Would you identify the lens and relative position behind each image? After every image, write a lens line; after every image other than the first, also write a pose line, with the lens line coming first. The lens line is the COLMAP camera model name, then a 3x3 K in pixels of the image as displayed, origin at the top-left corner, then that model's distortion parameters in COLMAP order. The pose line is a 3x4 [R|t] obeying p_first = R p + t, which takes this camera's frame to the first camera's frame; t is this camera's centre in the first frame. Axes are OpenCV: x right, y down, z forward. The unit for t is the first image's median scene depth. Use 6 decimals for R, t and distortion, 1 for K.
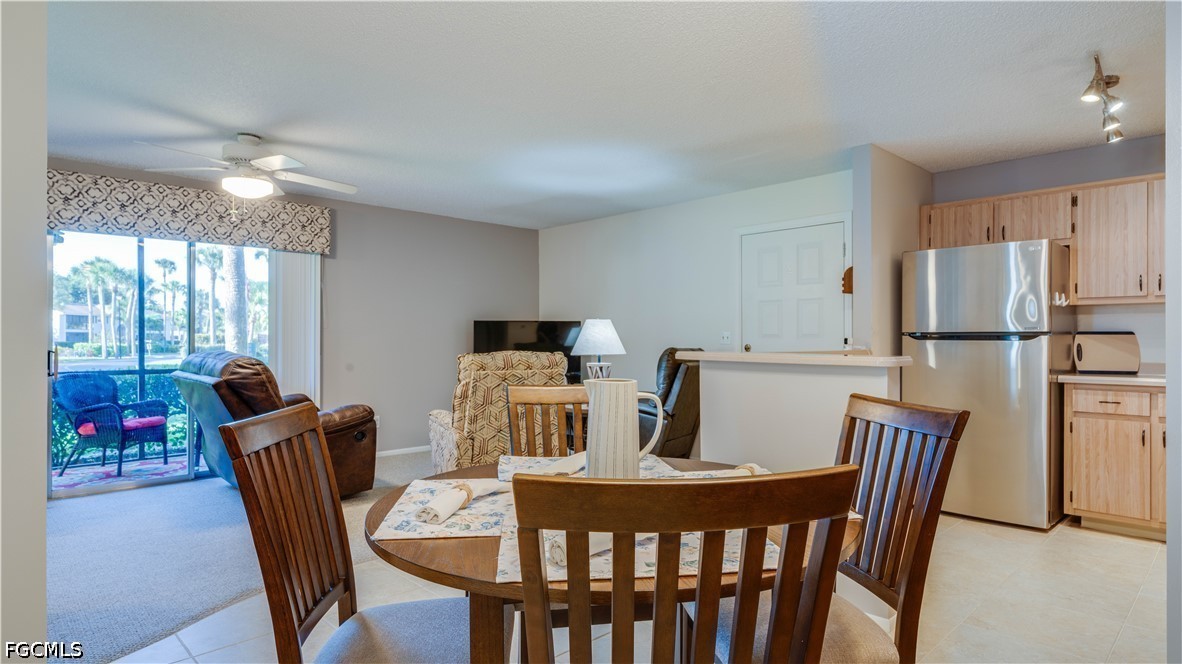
lens RADIAL K [[652.2, 0, 585.8], [0, 652.2, 344.4], [0, 0, 1]] dist [0.000043, -0.000243]
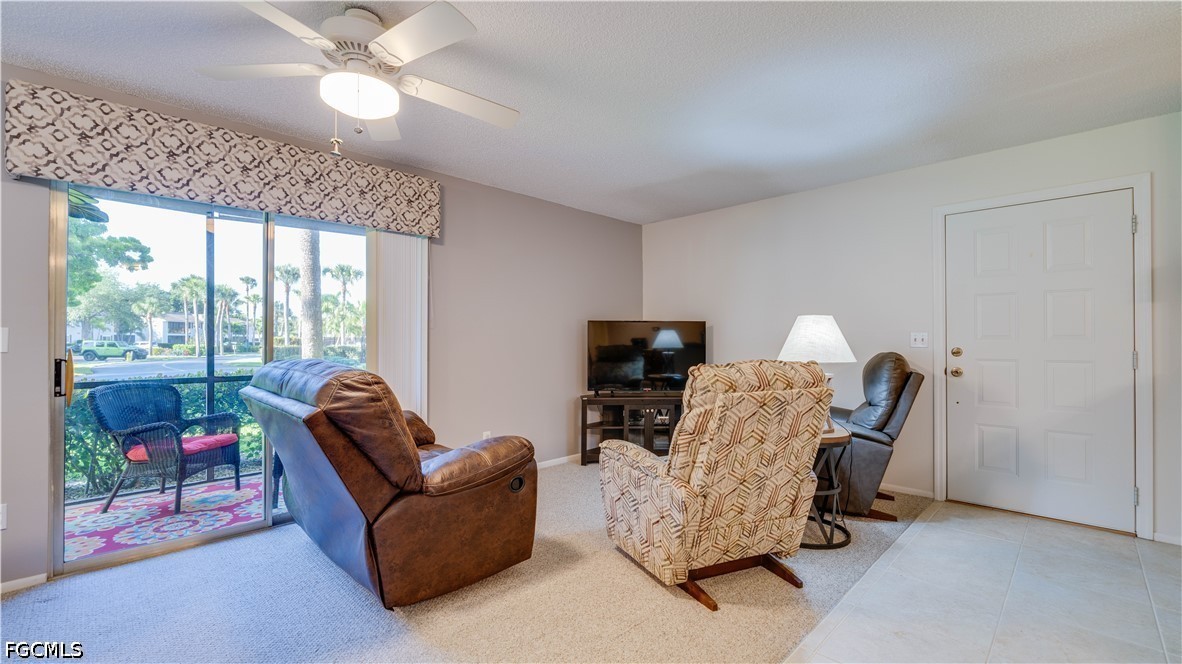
lens RADIAL K [[499.0, 0, 581.8], [0, 499.0, 341.5], [0, 0, 1]] dist [-0.001605, -0.000094]
pose [[0.999868, -0.000751, 0.016246, -0.235938], [0.000861, 0.999977, -0.006737, -0.004025], [-0.016241, 0.006750, 0.999845, 0.391249]]
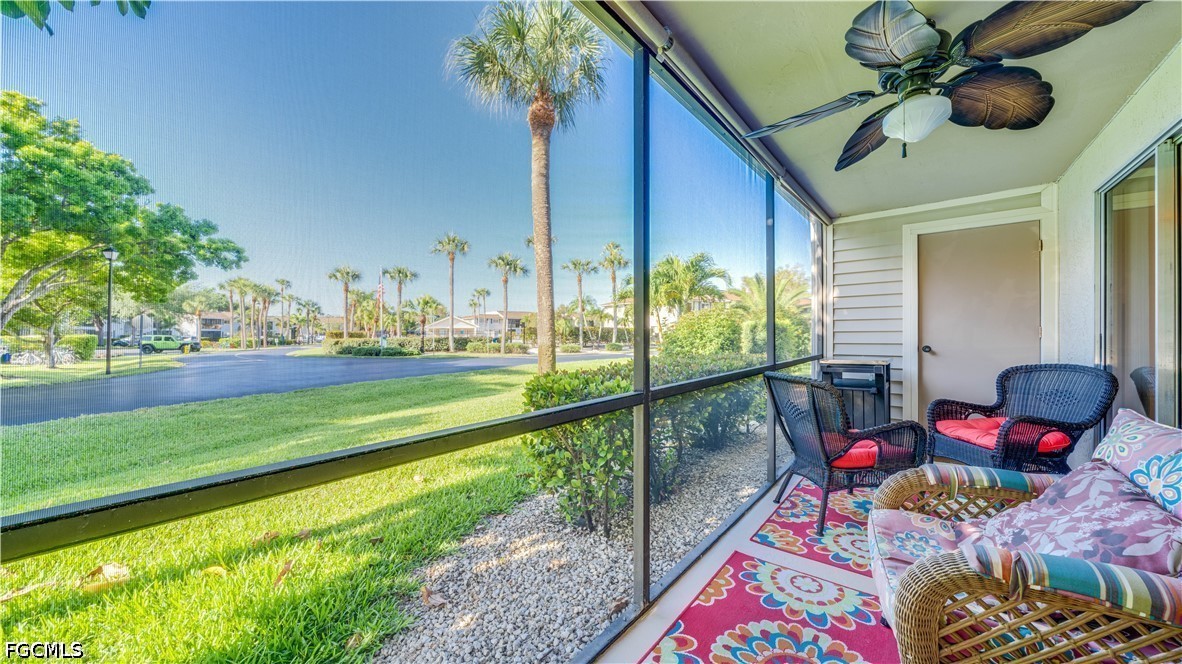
lens RADIAL K [[398.1, 0, 583.5], [0, 398.1, 336.4], [0, 0, 1]] dist [-0.015982, -0.000090]
pose [[0.991491, -0.008153, 0.129918, -1.118152], [0.008290, 0.999966, -0.000510, 0.005589], [-0.129909, 0.001583, 0.991525, 0.635321]]
